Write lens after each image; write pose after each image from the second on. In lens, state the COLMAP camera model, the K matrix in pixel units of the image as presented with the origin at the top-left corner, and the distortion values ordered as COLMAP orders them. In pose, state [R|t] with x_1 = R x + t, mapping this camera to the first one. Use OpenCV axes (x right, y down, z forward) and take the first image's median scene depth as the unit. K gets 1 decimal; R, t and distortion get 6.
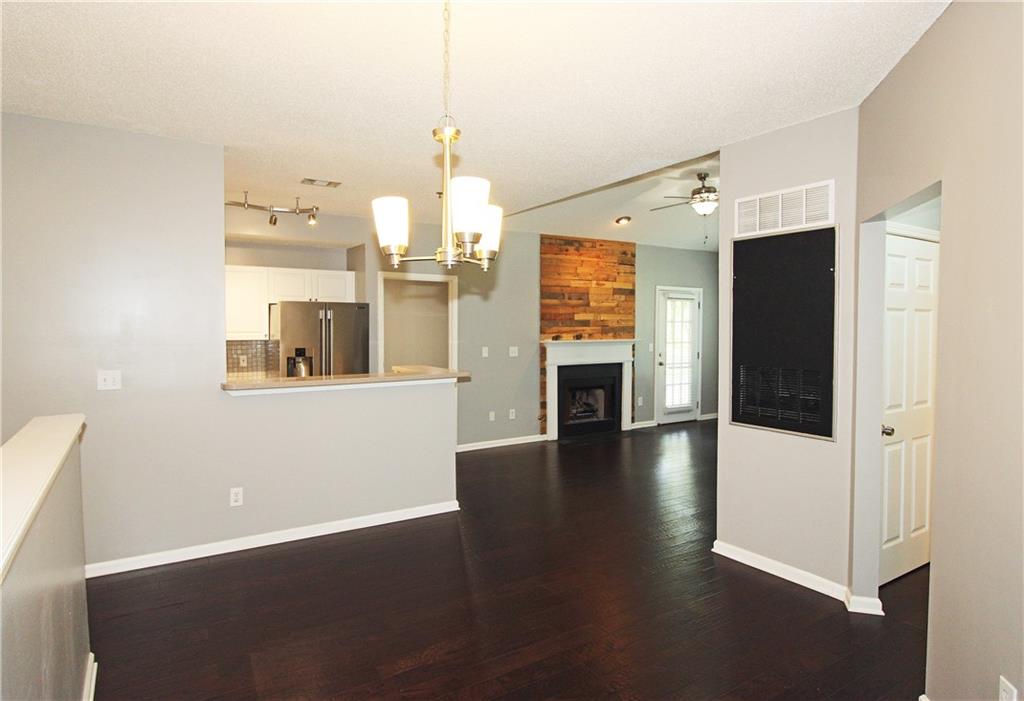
lens RADIAL K [[579.4, 0, 509.1], [0, 579.4, 347.5], [0, 0, 1]] dist [-0.000163, 0.000035]
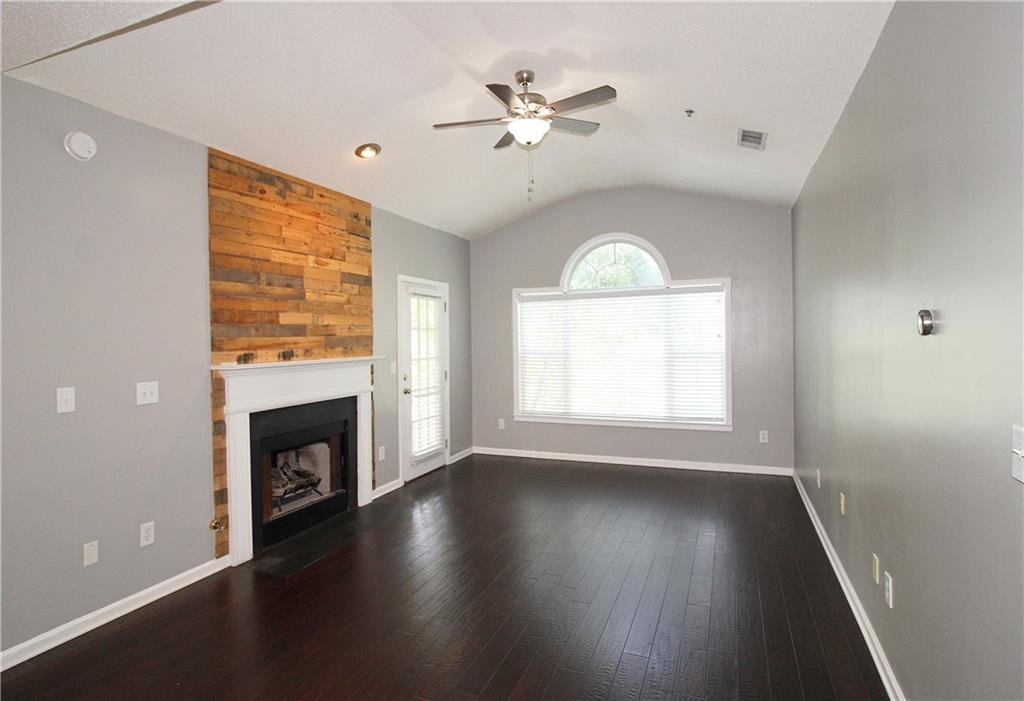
lens RADIAL K [[554.1, 0, 504.2], [0, 554.1, 341.0], [0, 0, 1]] dist [-0.002044, -0.002095]
pose [[0.824958, -0.015315, 0.564987, -0.005355], [0.035812, 0.999041, -0.025210, -0.010965], [-0.564058, 0.041031, 0.824715, 0.445396]]
